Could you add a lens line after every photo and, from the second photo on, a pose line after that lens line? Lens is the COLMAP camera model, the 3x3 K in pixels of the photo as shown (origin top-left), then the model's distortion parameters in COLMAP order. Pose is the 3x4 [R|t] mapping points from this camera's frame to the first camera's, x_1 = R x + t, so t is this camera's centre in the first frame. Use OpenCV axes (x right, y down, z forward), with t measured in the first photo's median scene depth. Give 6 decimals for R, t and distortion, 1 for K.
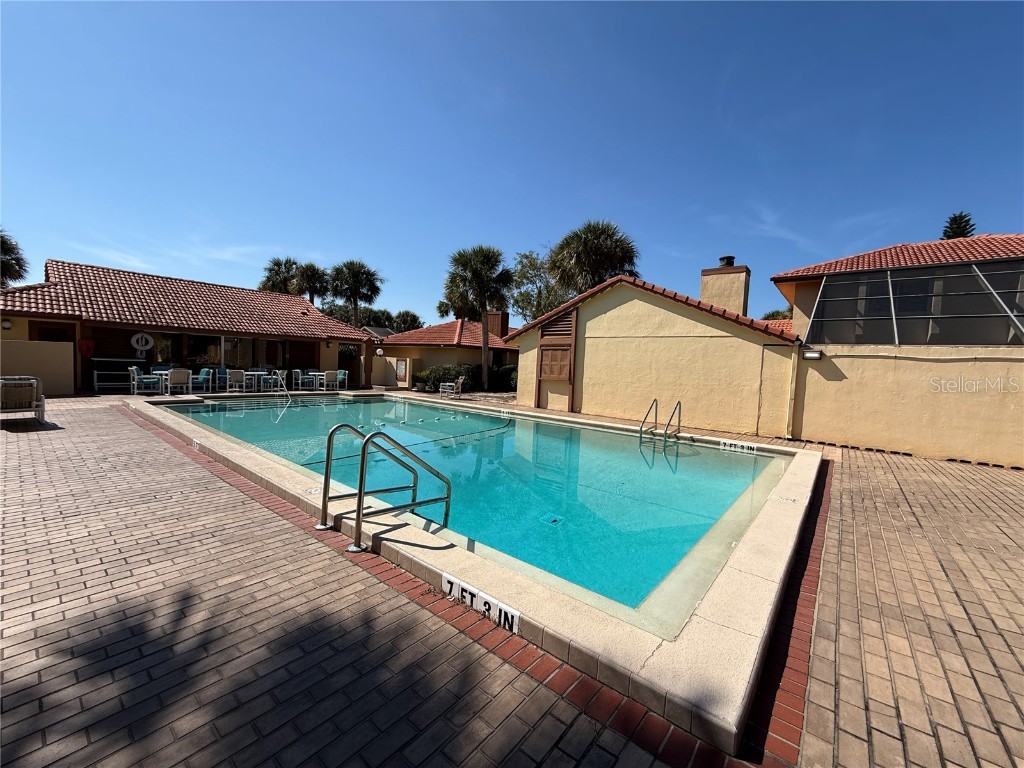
lens RADIAL K [[408.1, 0, 512.1], [0, 408.1, 382.0], [0, 0, 1]] dist [-0.000759, 0.000046]
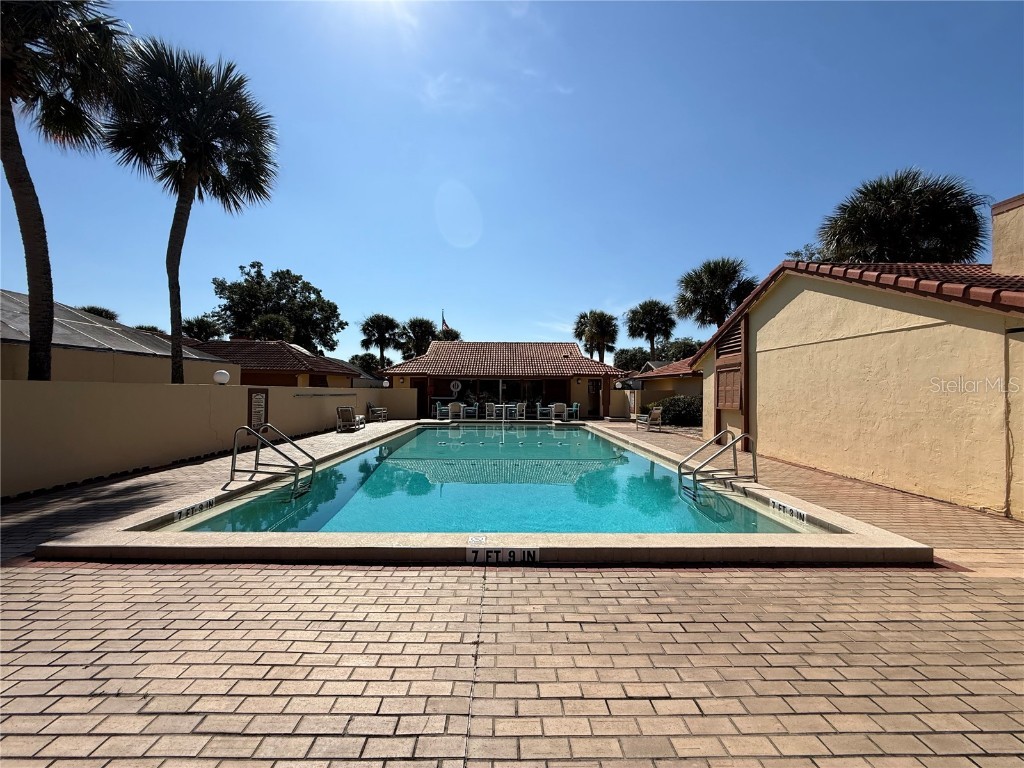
lens RADIAL K [[408.1, 0, 512.3], [0, 408.1, 382.6], [0, 0, 1]] dist [-0.000759, 0.000046]
pose [[0.647335, -0.054579, -0.760249, 0.412954], [-0.012682, 0.996524, -0.082340, 0.013147], [0.762100, 0.062943, 0.644392, 0.155819]]
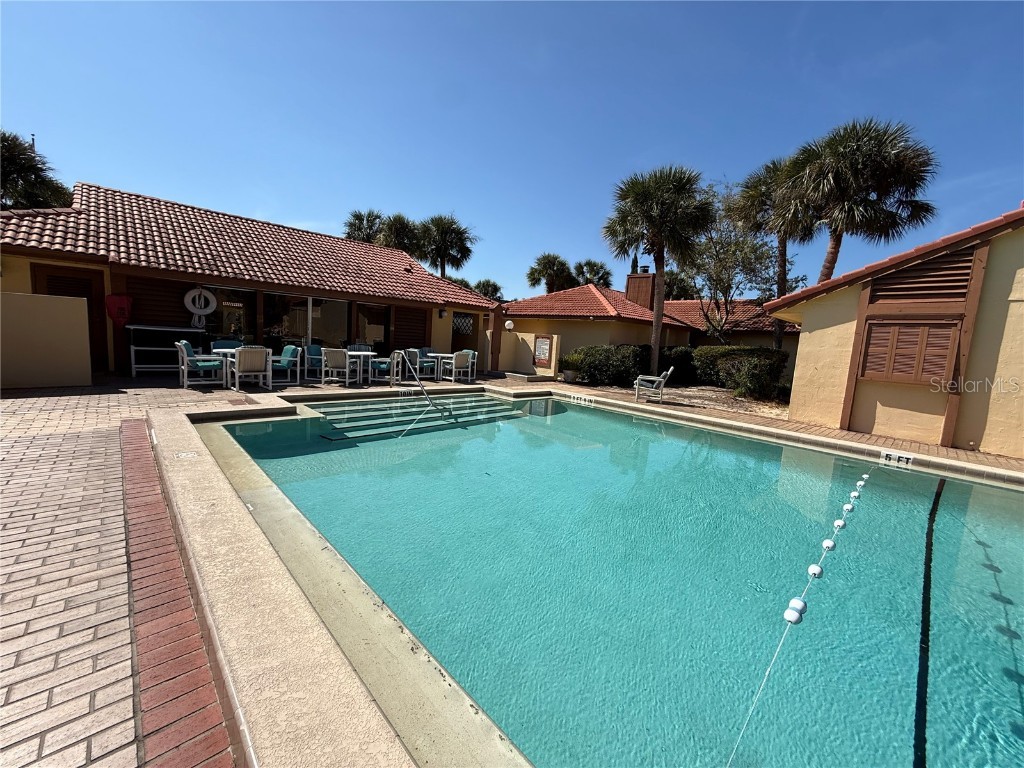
lens RADIAL K [[408.1, 0, 512.5], [0, 408.1, 383.8], [0, 0, 1]] dist [-0.000759, 0.000046]
pose [[0.992536, 0.034575, -0.116952, -0.319729], [-0.027387, 0.997668, 0.062522, -0.021613], [0.118841, -0.058853, 0.991168, 0.392439]]
